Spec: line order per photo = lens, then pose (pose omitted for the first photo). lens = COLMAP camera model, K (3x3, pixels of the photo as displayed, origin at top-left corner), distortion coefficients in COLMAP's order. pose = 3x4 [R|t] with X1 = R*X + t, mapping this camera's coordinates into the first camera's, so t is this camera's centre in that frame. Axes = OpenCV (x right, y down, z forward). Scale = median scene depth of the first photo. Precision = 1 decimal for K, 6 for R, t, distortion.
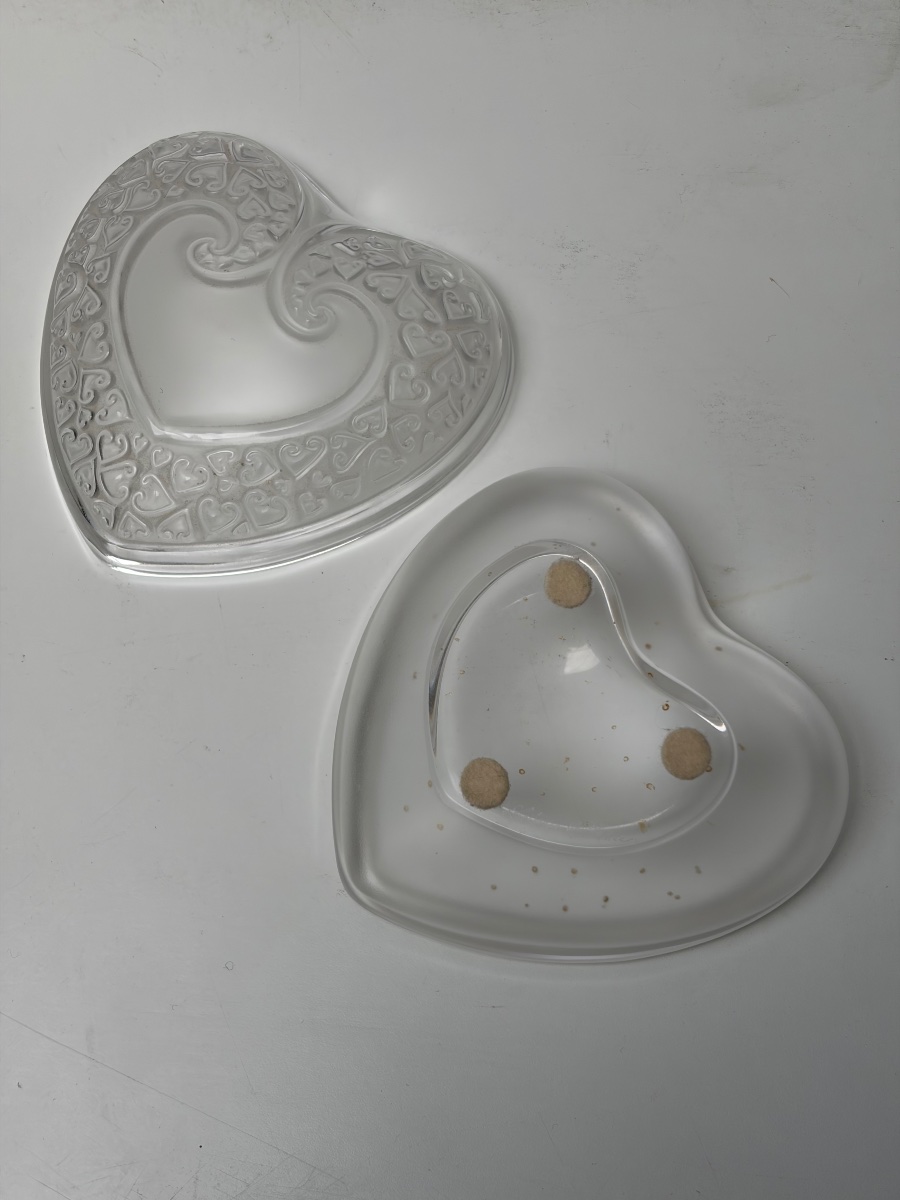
lens RADIAL K [[1816.5, 0, 450.0], [0, 1816.5, 600.0], [0, 0, 1]] dist [0.196103, -0.857451]
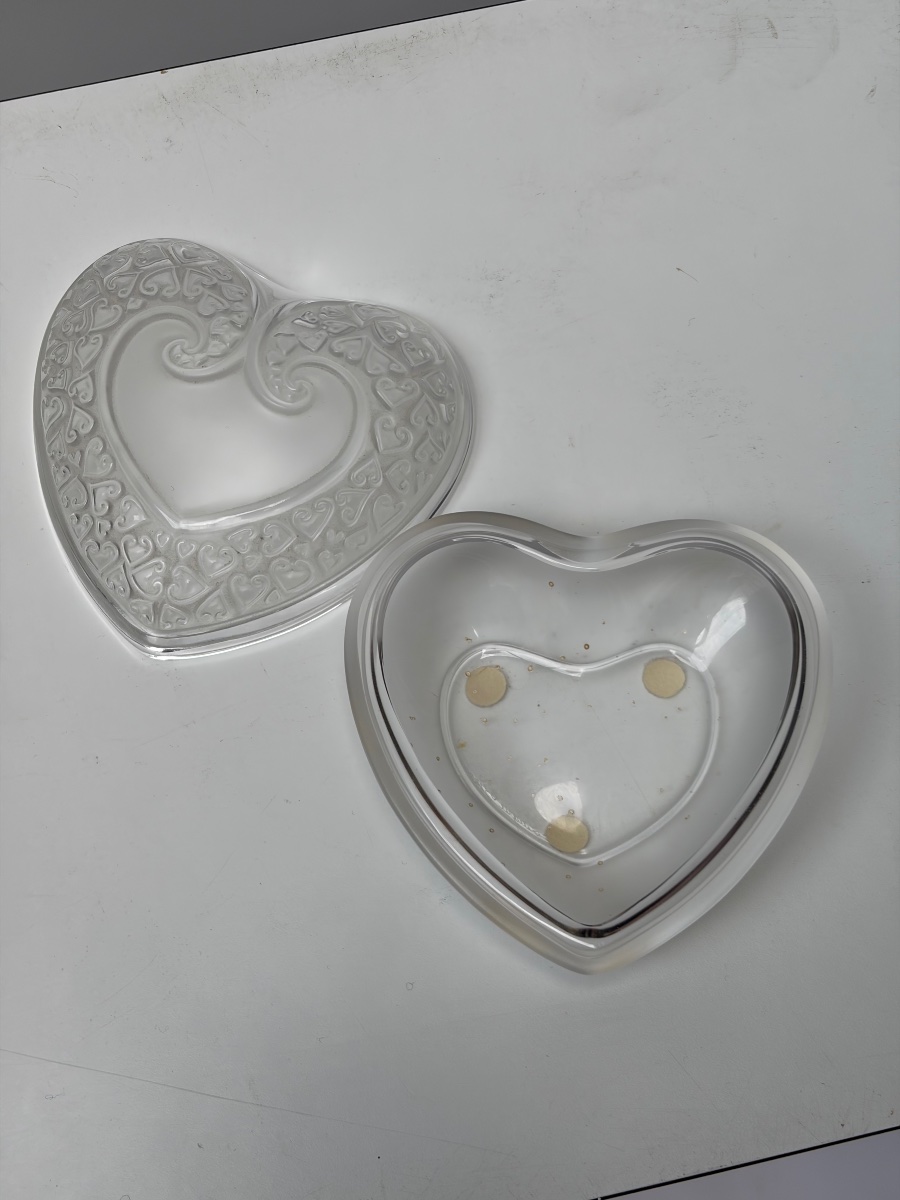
lens RADIAL K [[1816.5, 0, 450.0], [0, 1816.5, 600.0], [0, 0, 1]] dist [0.196103, -0.857451]
pose [[0.970008, -0.221366, 0.100402, -0.119829], [0.221063, 0.975155, 0.014275, -0.028949], [-0.101068, 0.008349, 0.994845, -0.084684]]
